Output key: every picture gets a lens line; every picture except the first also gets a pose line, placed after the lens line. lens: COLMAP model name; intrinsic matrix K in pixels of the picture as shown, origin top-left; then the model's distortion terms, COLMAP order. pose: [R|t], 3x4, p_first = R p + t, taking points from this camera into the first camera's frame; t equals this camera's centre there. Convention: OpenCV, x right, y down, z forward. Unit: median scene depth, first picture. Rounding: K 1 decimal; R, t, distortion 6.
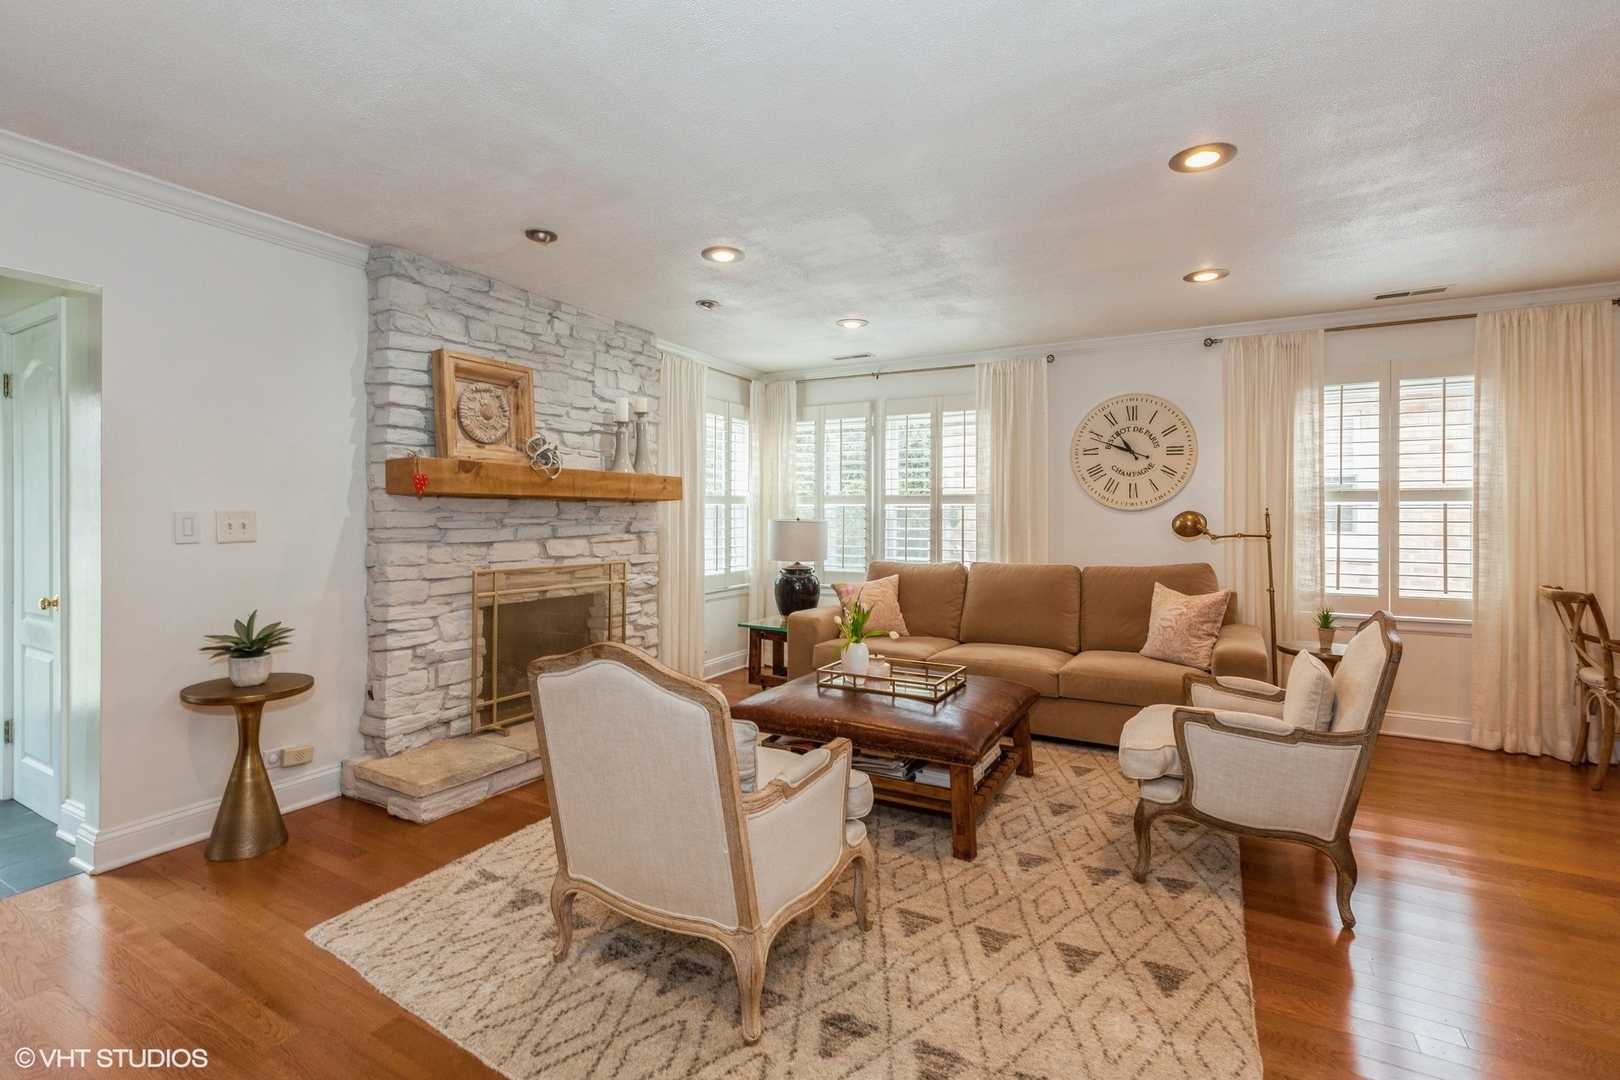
lens RADIAL K [[737.4, 0, 803.0], [0, 737.4, 523.9], [0, 0, 1]] dist [0.000486, 0.000248]
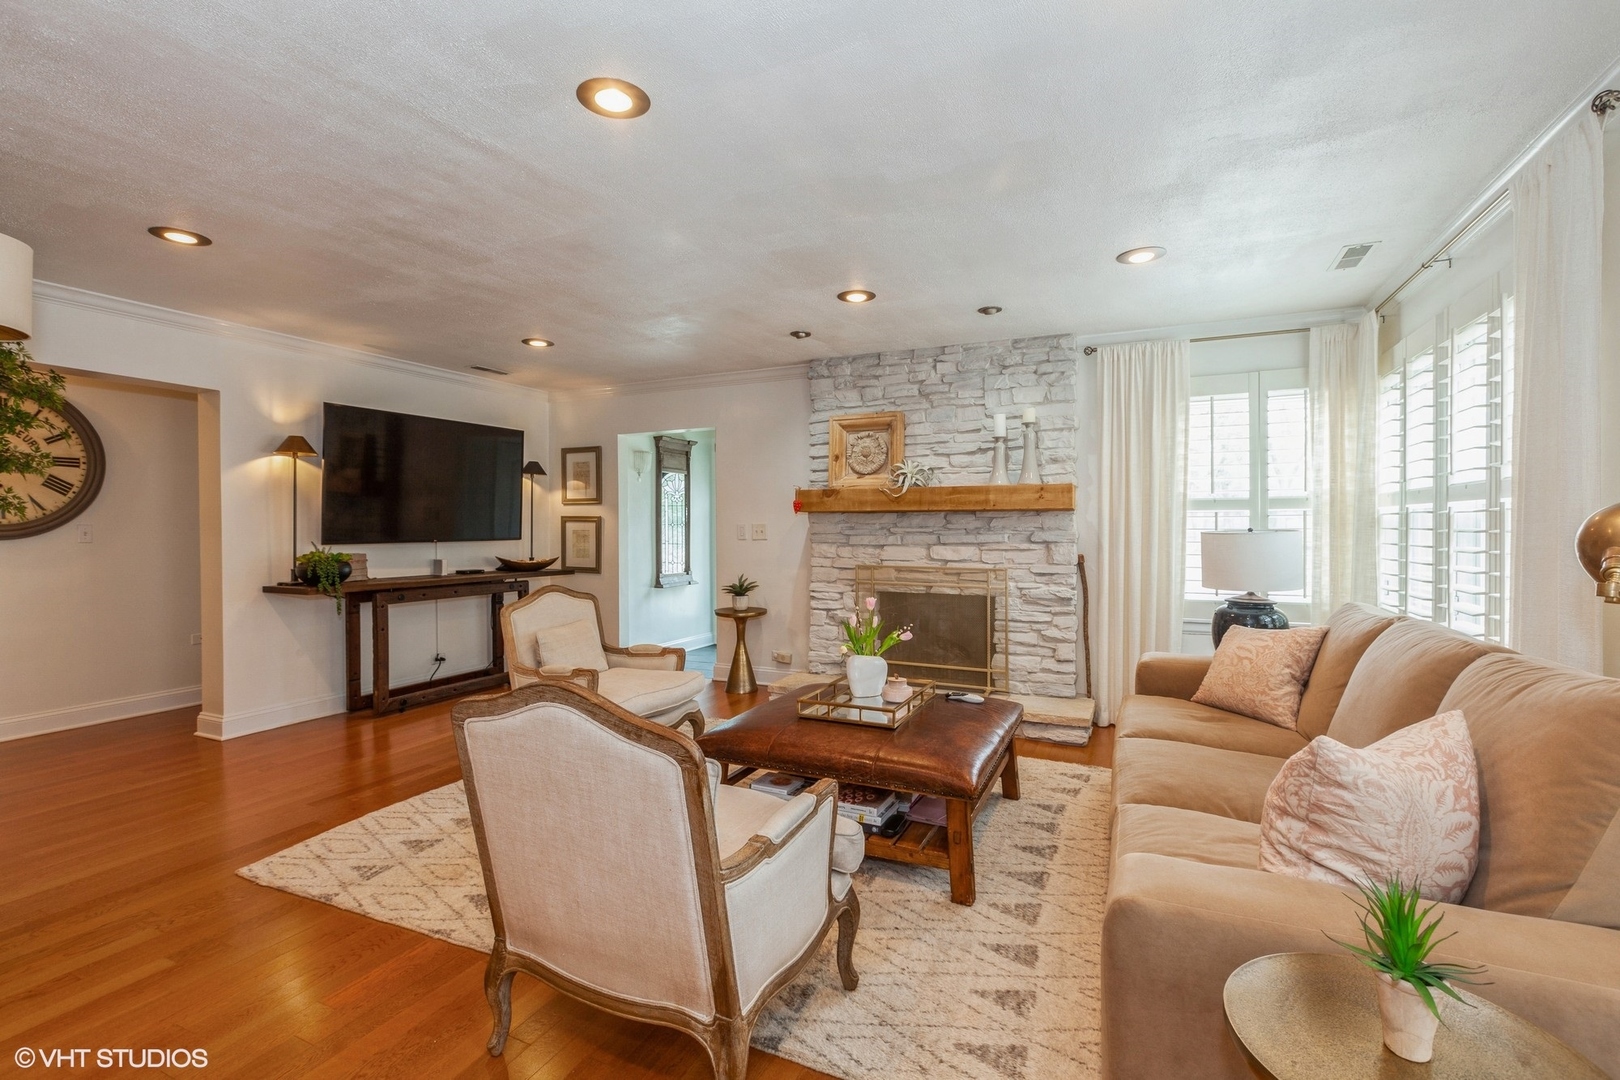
lens RADIAL K [[737.4, 0, 808.7], [0, 737.4, 530.4], [0, 0, 1]] dist [0.000486, 0.000248]
pose [[0.066612, 0.007145, -0.997753, 0.795254], [-0.008515, 0.999942, 0.006592, -0.008912], [0.997743, 0.008057, 0.066669, 0.656464]]
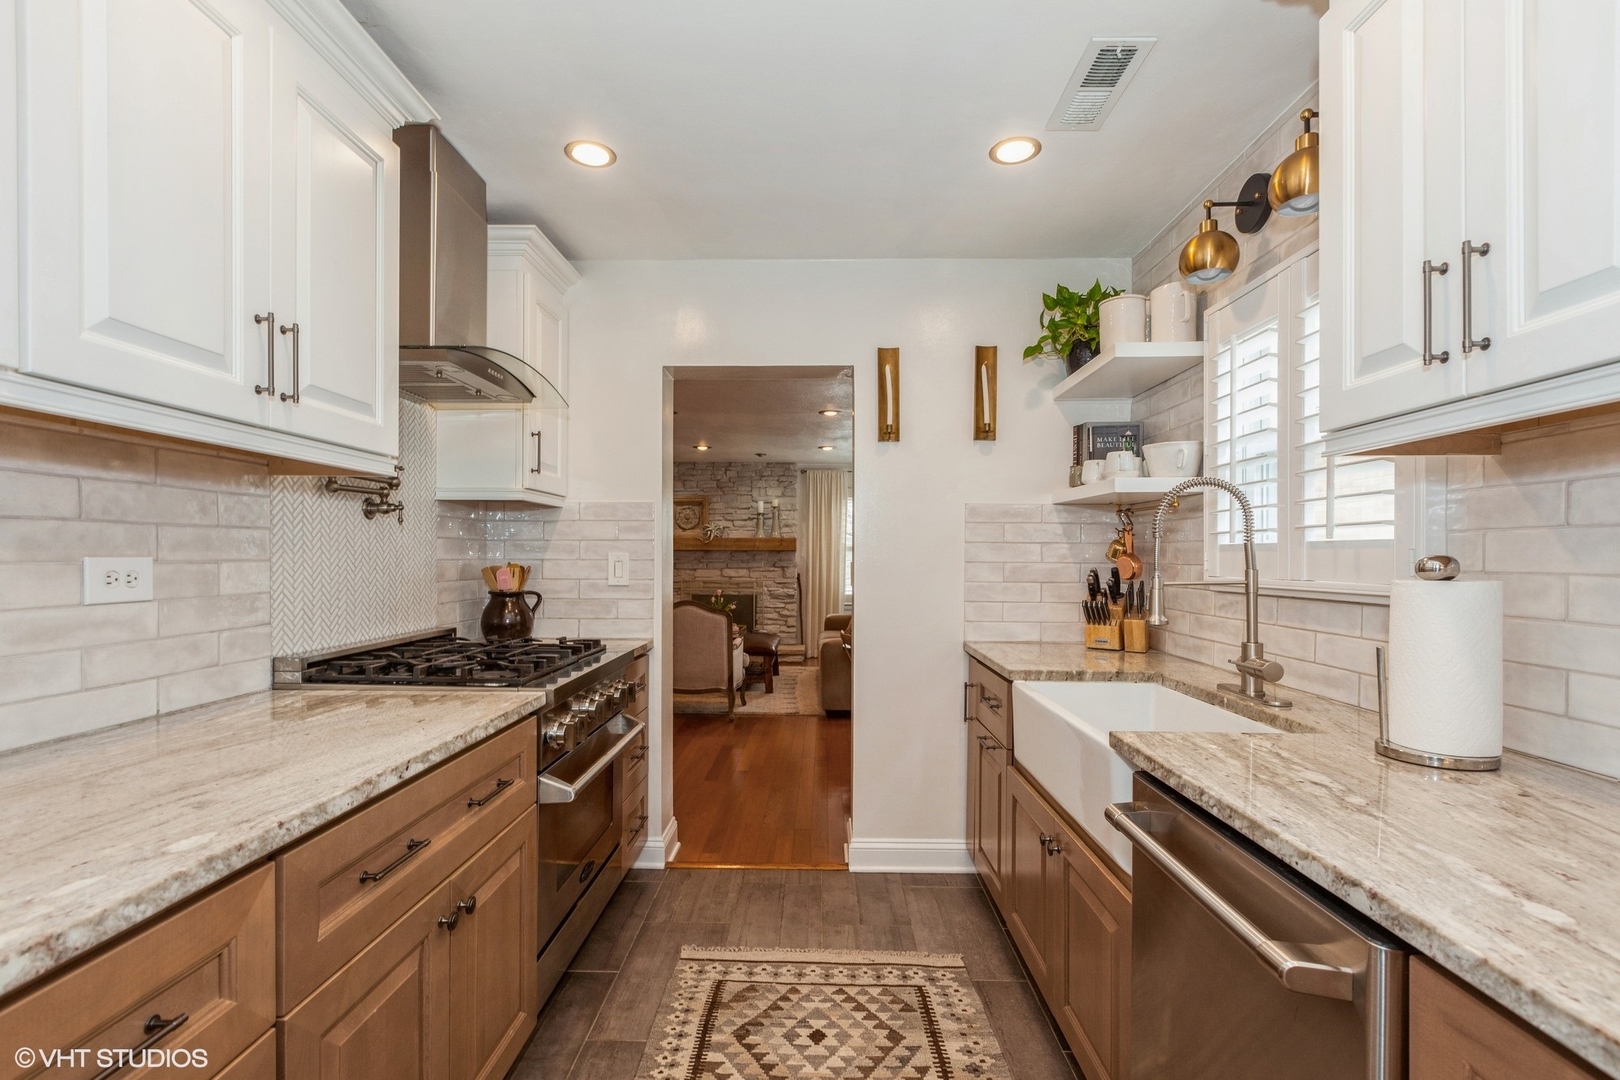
lens RADIAL K [[737.4, 0, 811.1], [0, 737.4, 552.9], [0, 0, 1]] dist [0.000486, 0.000248]
pose [[0.462091, -0.004241, -0.886823, 1.653613], [-0.014814, 0.999812, -0.012500, -0.002754], [0.886709, 0.018913, 0.461941, 0.172544]]
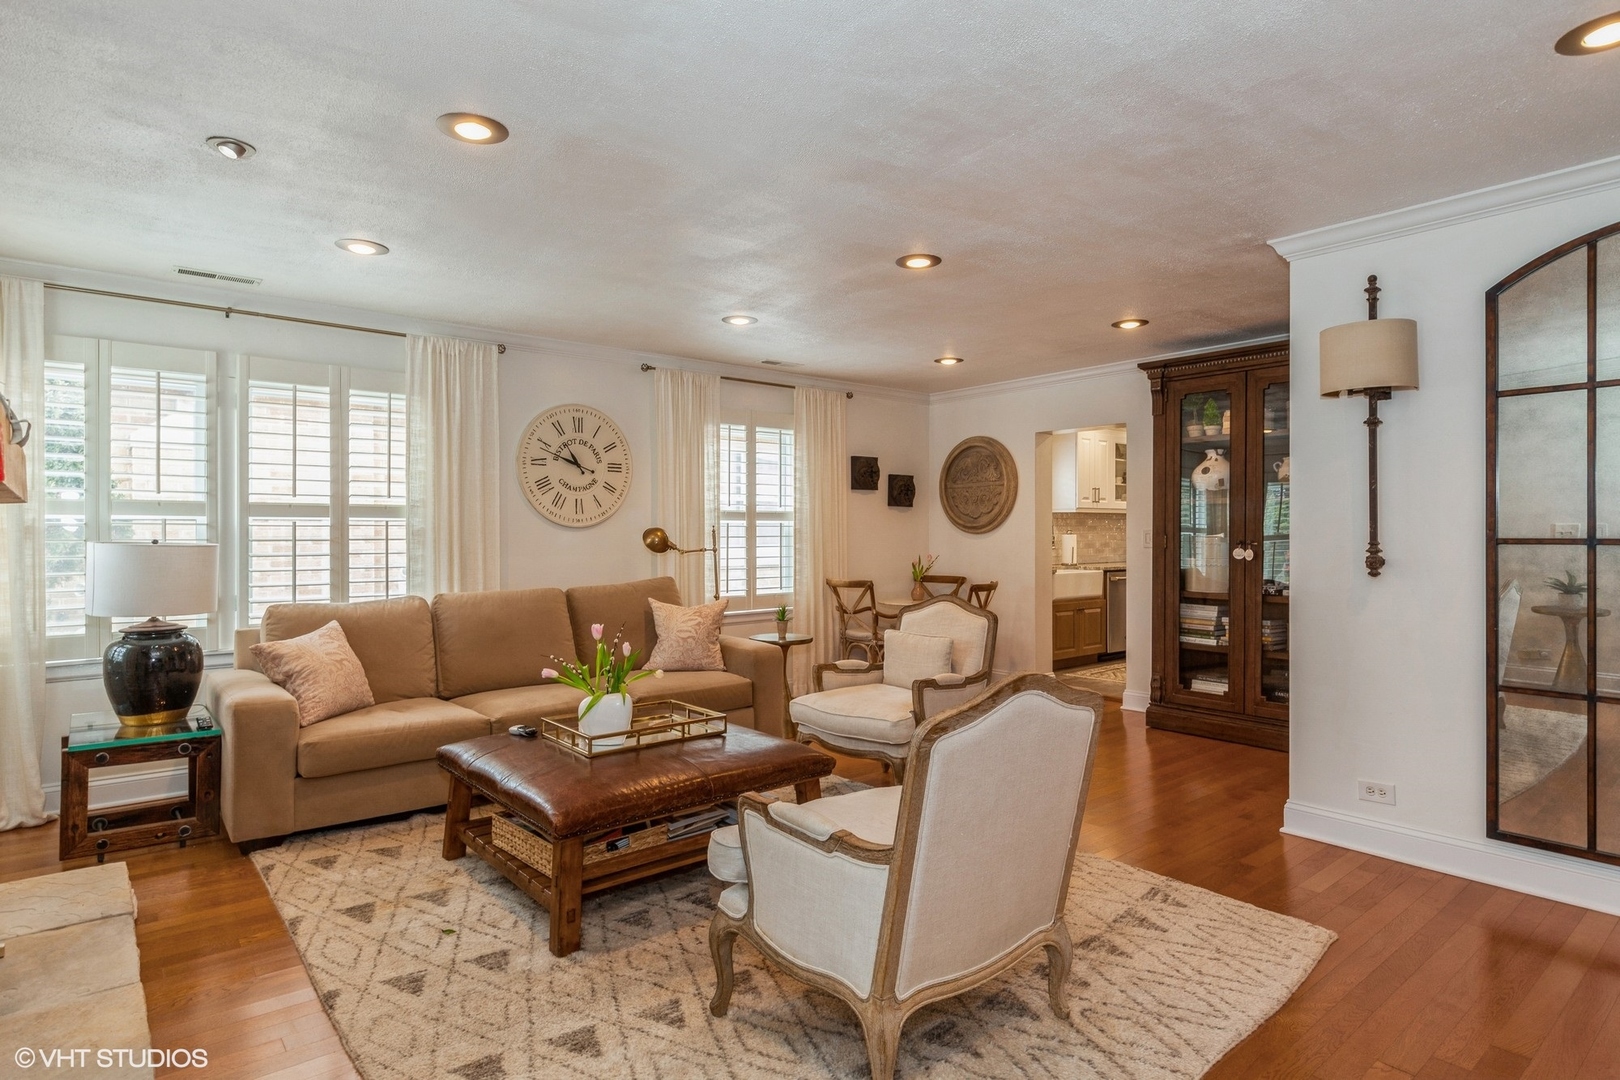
lens RADIAL K [[928.7, 0, 806.3], [0, 928.7, 522.6], [0, 0, 1]] dist [0.005454, 0.000218]
pose [[0.332431, 0.006721, 0.943104, -0.622960], [0.015023, 0.999810, -0.012420, -0.005544], [-0.943008, 0.018298, 0.332267, 0.349260]]
